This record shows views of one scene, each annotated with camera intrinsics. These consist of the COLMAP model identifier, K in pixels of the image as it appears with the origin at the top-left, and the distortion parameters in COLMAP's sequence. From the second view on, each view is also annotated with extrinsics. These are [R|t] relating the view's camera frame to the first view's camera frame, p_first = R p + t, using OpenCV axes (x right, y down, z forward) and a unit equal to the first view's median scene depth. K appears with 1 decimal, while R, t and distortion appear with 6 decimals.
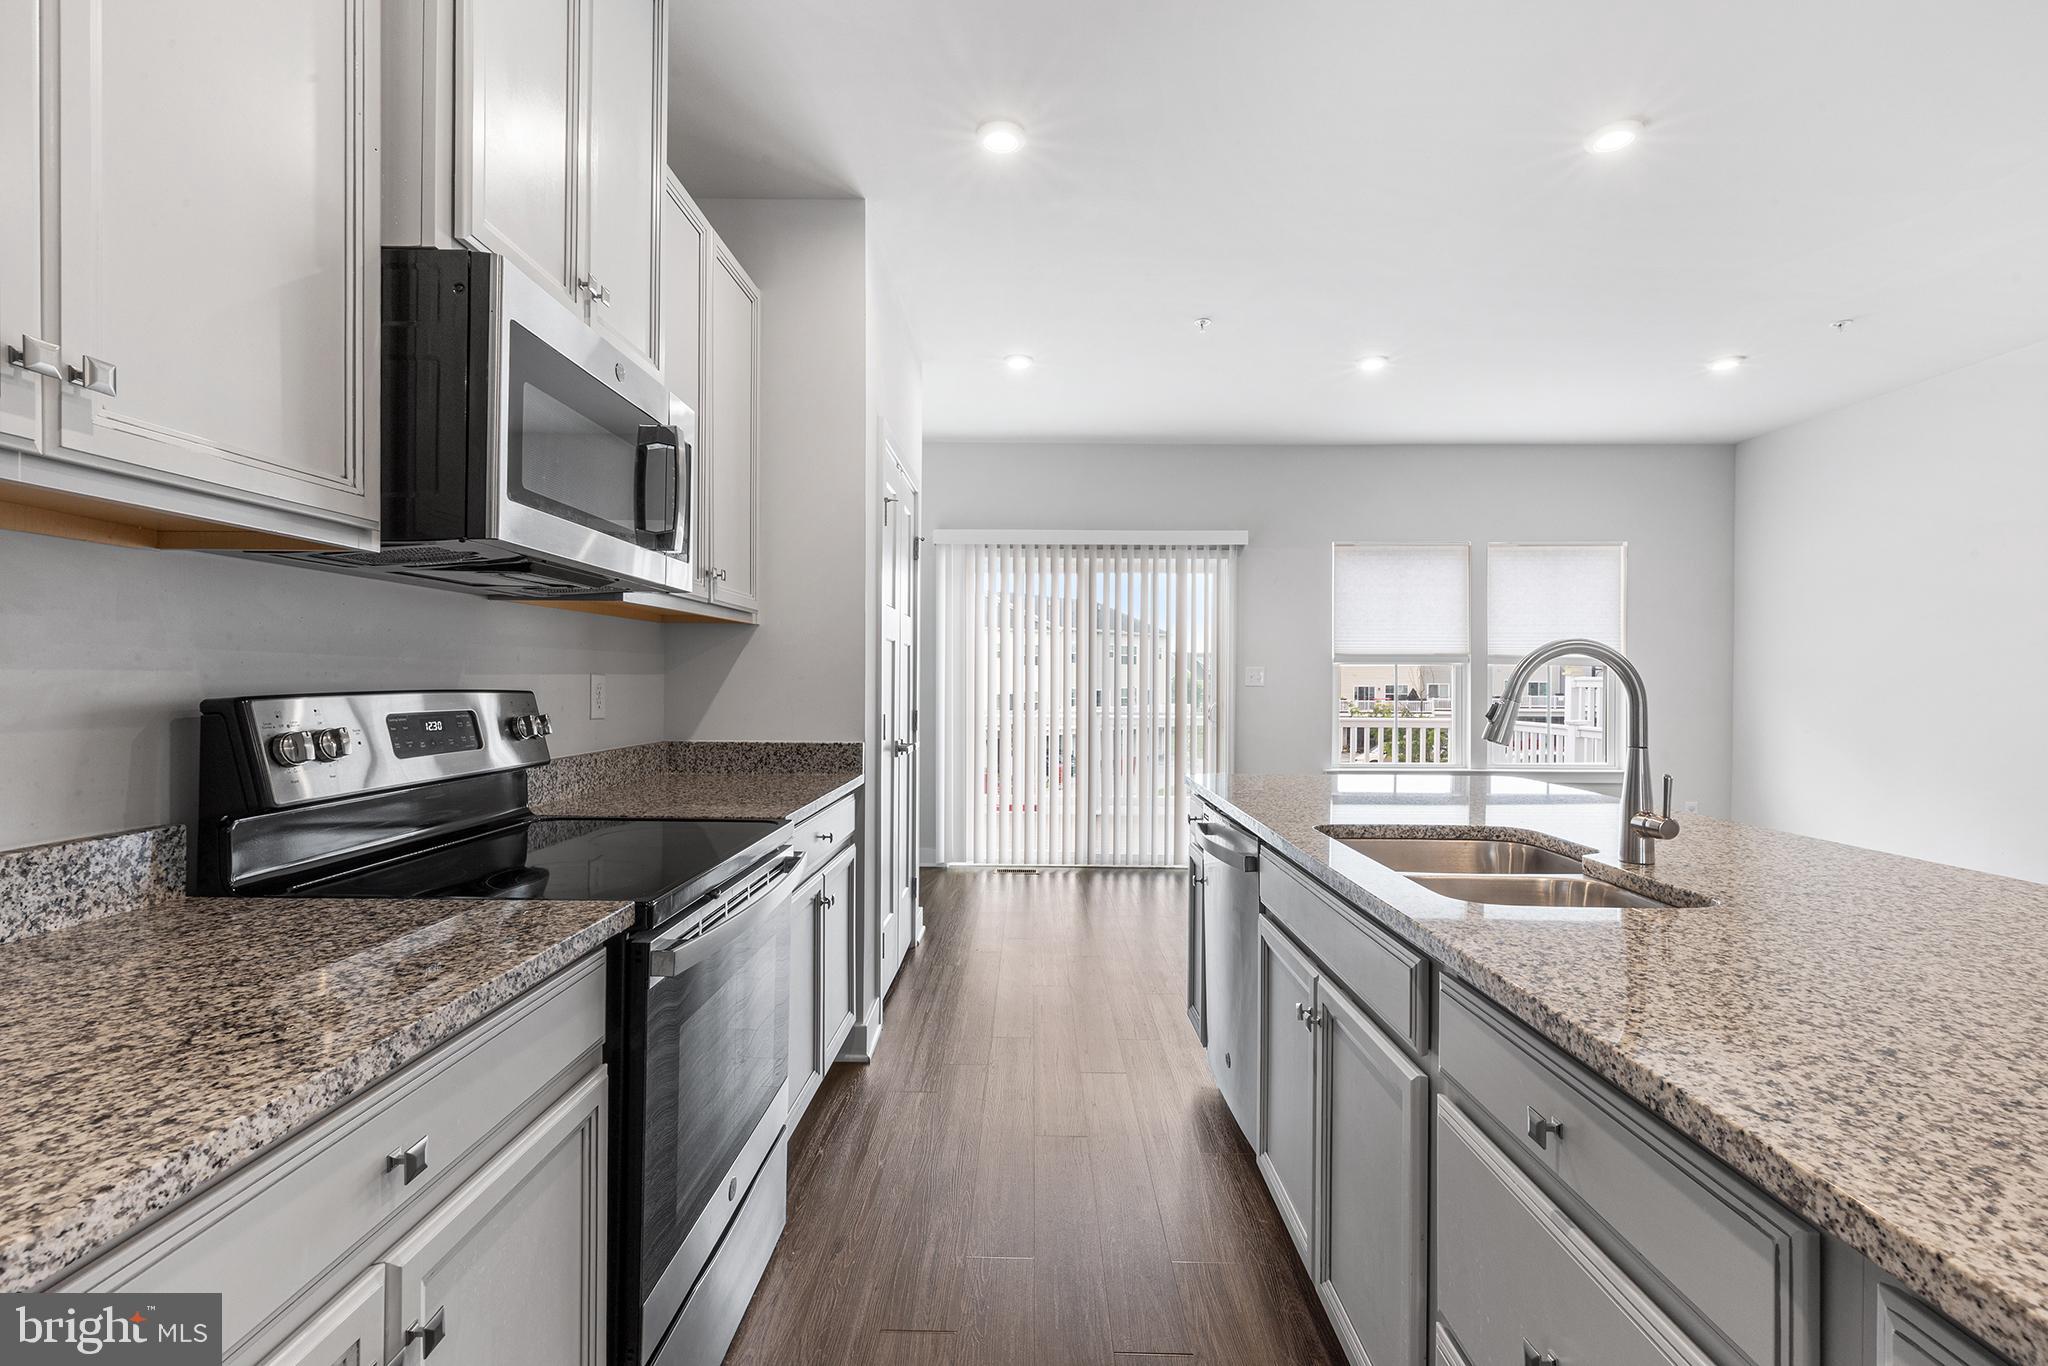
lens RADIAL K [[933.7, 0, 1023.7], [0, 933.7, 677.3], [0, 0, 1]] dist [0.000636, 0.000030]
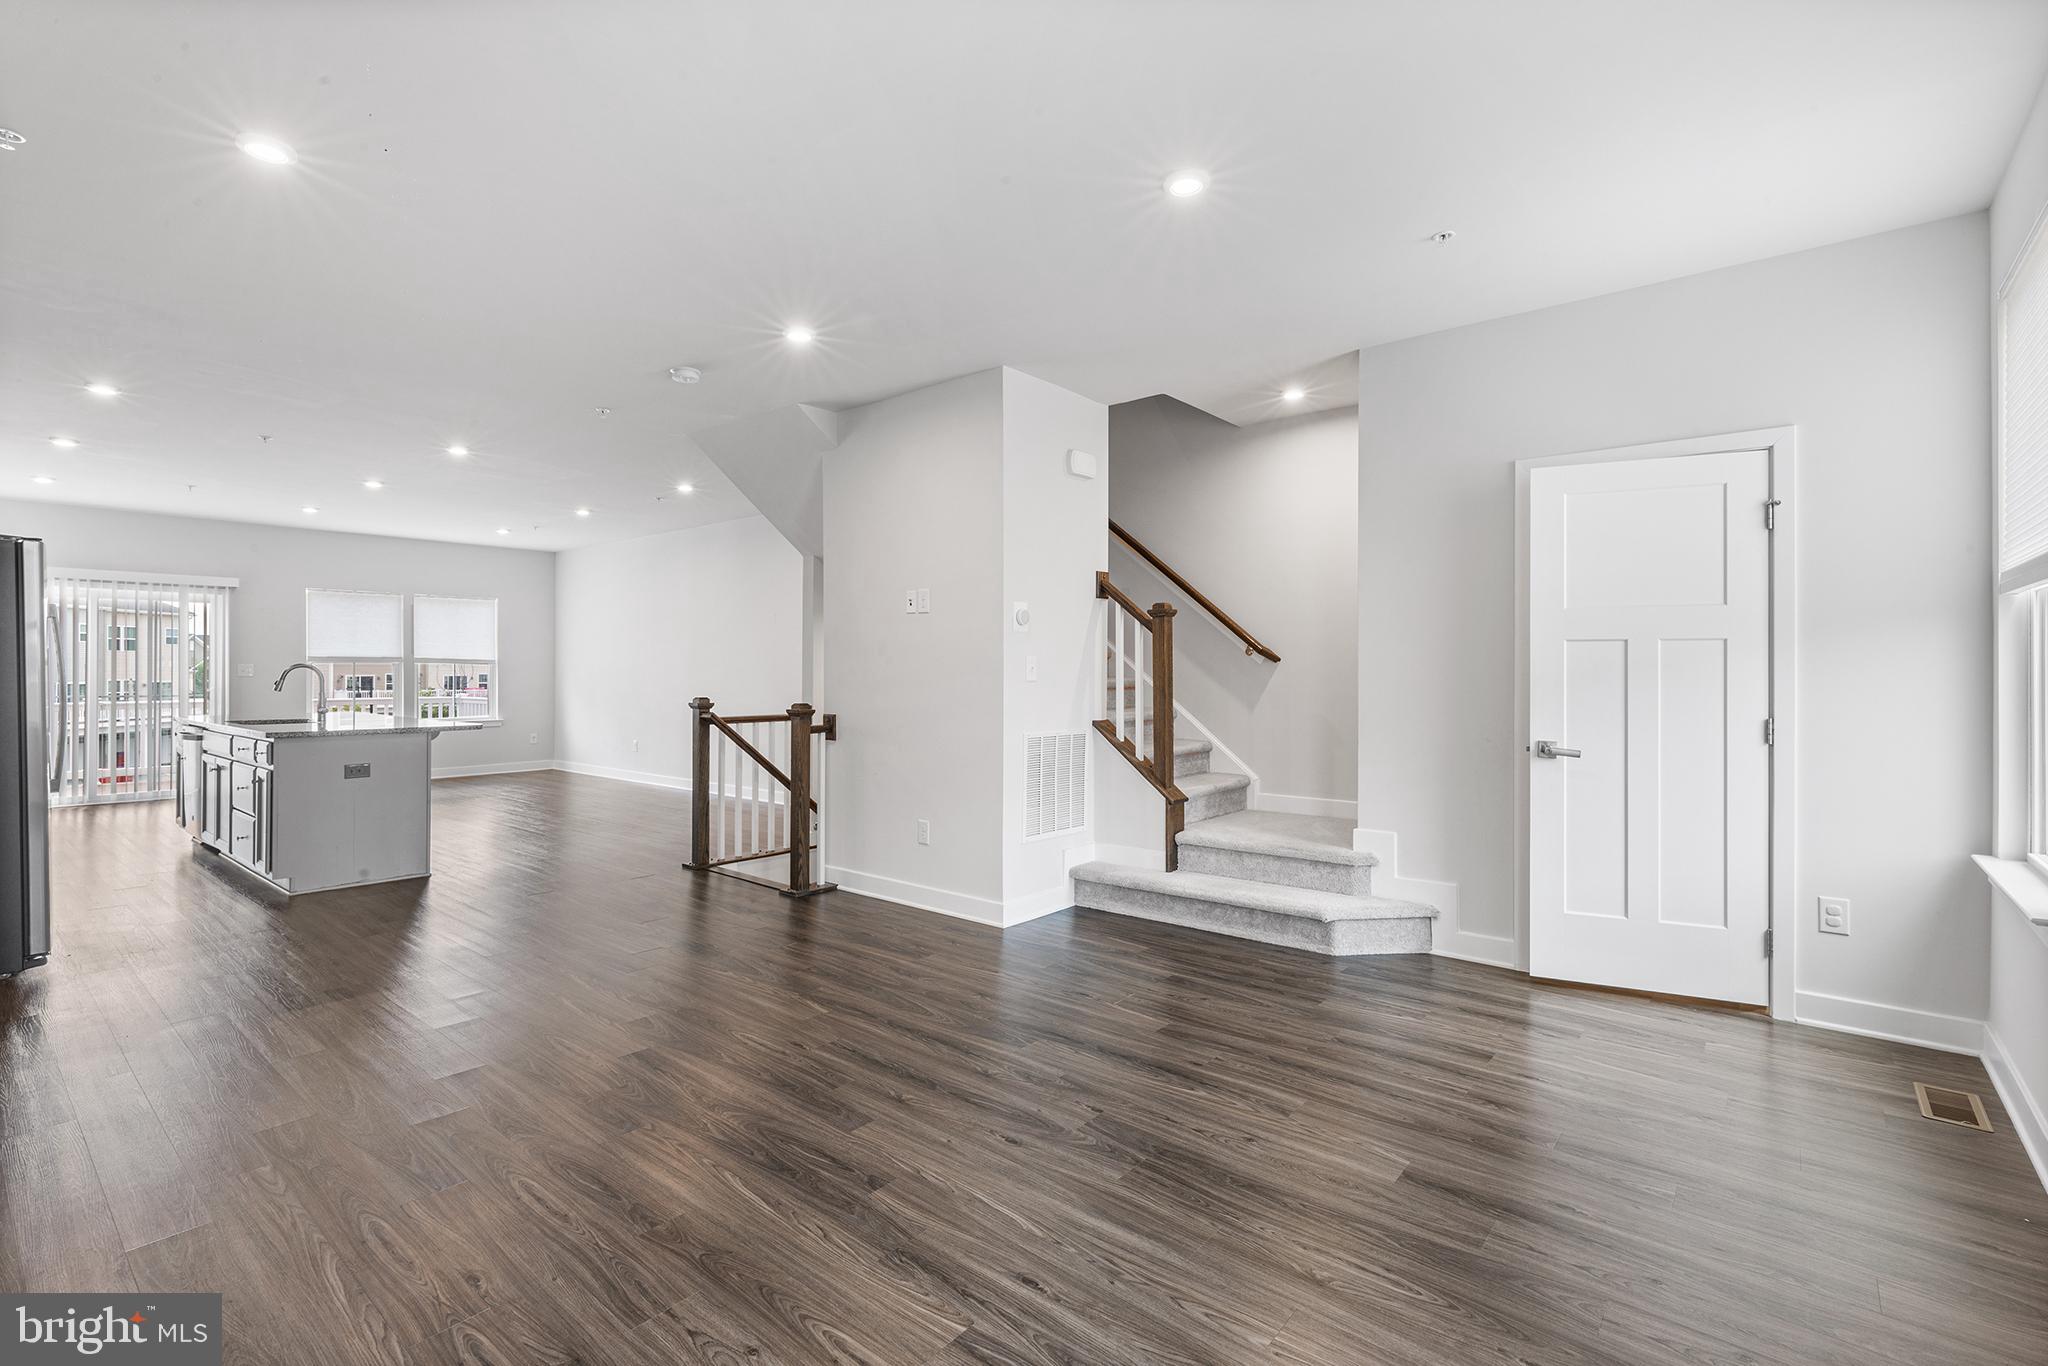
lens RADIAL K [[933.7, 0, 1023.3], [0, 933.7, 664.8], [0, 0, 1]] dist [0.000636, 0.000030]
pose [[0.635688, 0.005077, 0.771930, -0.137257], [-0.003699, 0.999987, -0.003530, -0.009394], [-0.771937, -0.000611, 0.635698, -1.032640]]
